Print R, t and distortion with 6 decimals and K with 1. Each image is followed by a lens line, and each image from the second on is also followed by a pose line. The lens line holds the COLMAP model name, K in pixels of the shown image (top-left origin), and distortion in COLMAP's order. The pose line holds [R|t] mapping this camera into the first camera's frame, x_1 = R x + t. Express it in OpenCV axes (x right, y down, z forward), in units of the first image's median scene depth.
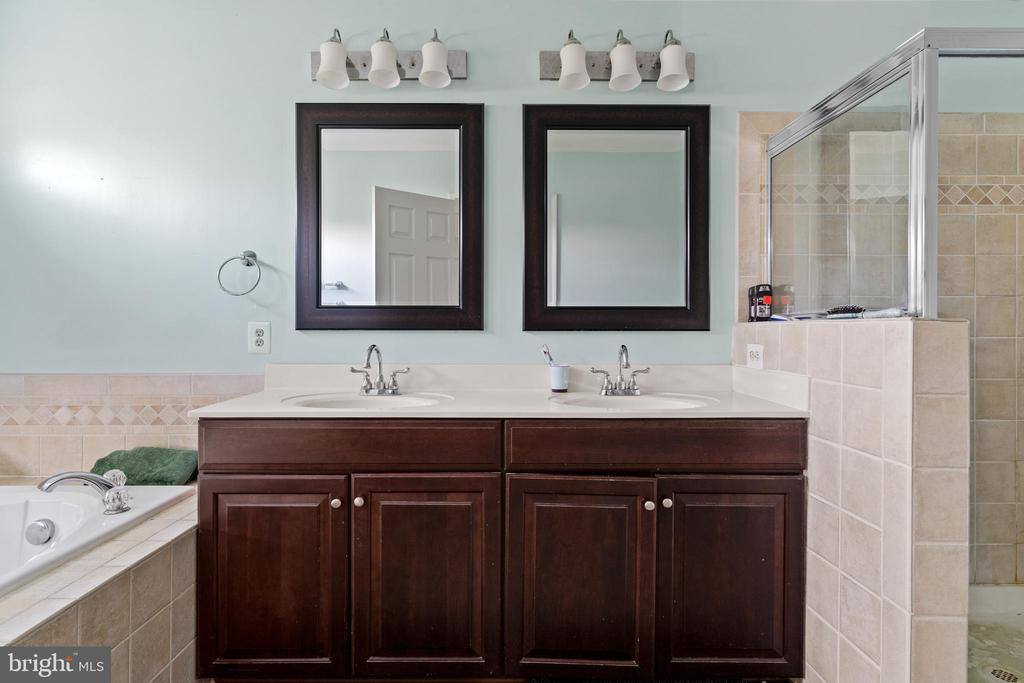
lens RADIAL K [[560.2, 0, 510.5], [0, 560.2, 335.1], [0, 0, 1]] dist [-0.020516, 0.000132]
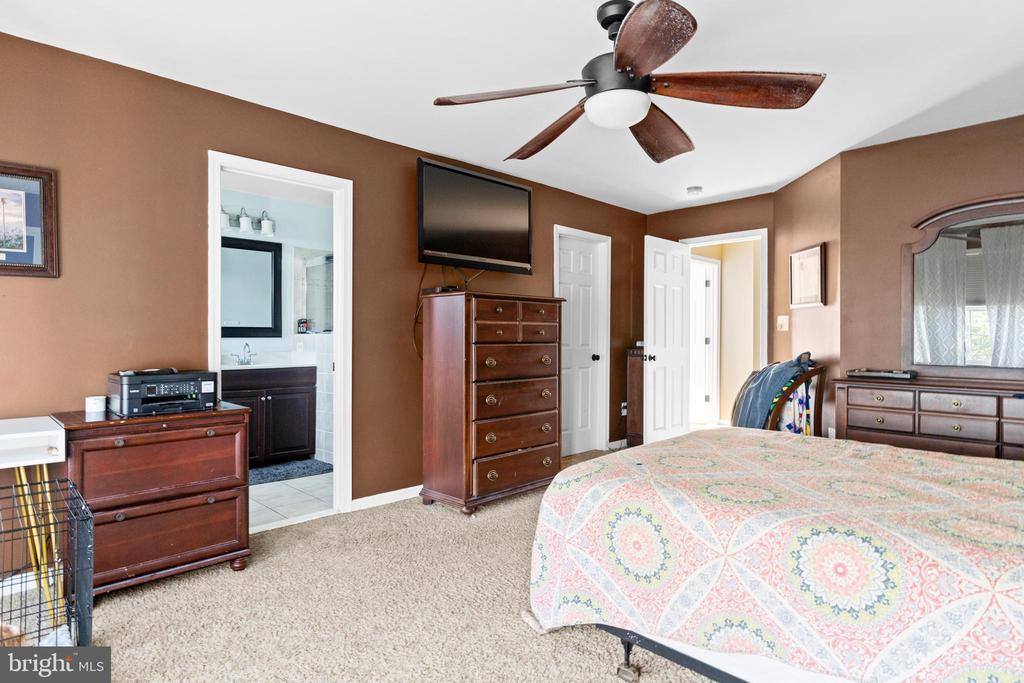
lens RADIAL K [[560.2, 0, 510.5], [0, 560.2, 335.1], [0, 0, 1]] dist [-0.020516, 0.000132]
pose [[0.724913, 0.000668, 0.688841, -0.627506], [-0.001868, 0.999998, 0.000997, -0.021657], [-0.688838, -0.002009, 0.724912, -1.524762]]
